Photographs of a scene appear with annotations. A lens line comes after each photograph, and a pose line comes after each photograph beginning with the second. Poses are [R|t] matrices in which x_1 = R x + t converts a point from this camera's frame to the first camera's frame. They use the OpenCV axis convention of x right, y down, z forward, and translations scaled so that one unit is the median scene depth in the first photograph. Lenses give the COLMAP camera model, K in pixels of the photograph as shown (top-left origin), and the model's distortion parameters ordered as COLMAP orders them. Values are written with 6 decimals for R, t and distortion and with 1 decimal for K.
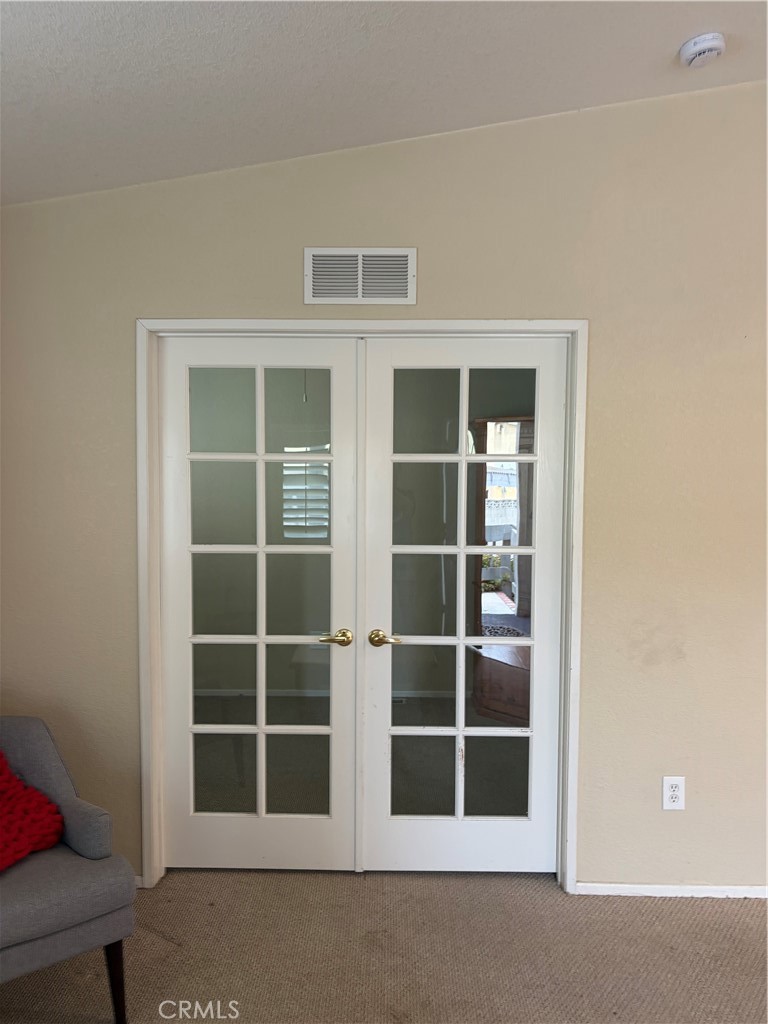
lens RADIAL K [[776.8, 0, 387.0], [0, 776.8, 520.6], [0, 0, 1]] dist [0.055835, -0.053384]
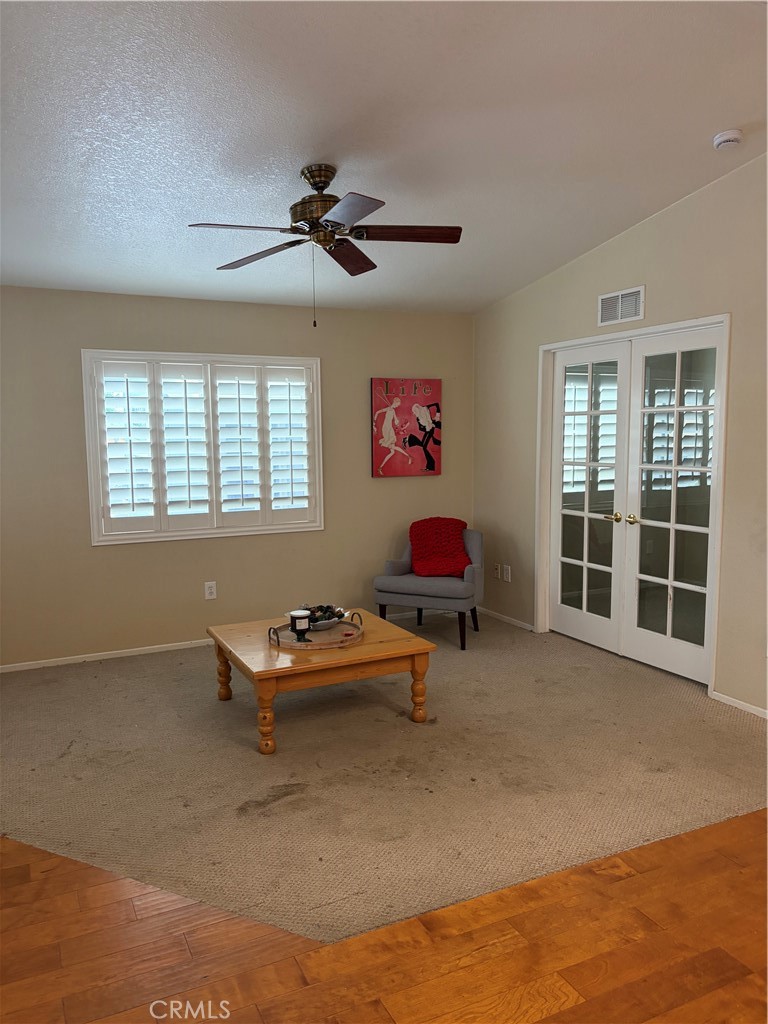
lens RADIAL K [[776.8, 0, 392.4], [0, 776.8, 504.4], [0, 0, 1]] dist [0.055835, -0.053384]
pose [[0.470118, 0.072361, -0.879632, 1.214823], [-0.051028, 0.997195, 0.054760, 0.053606], [0.881127, 0.019143, 0.472492, -0.248876]]
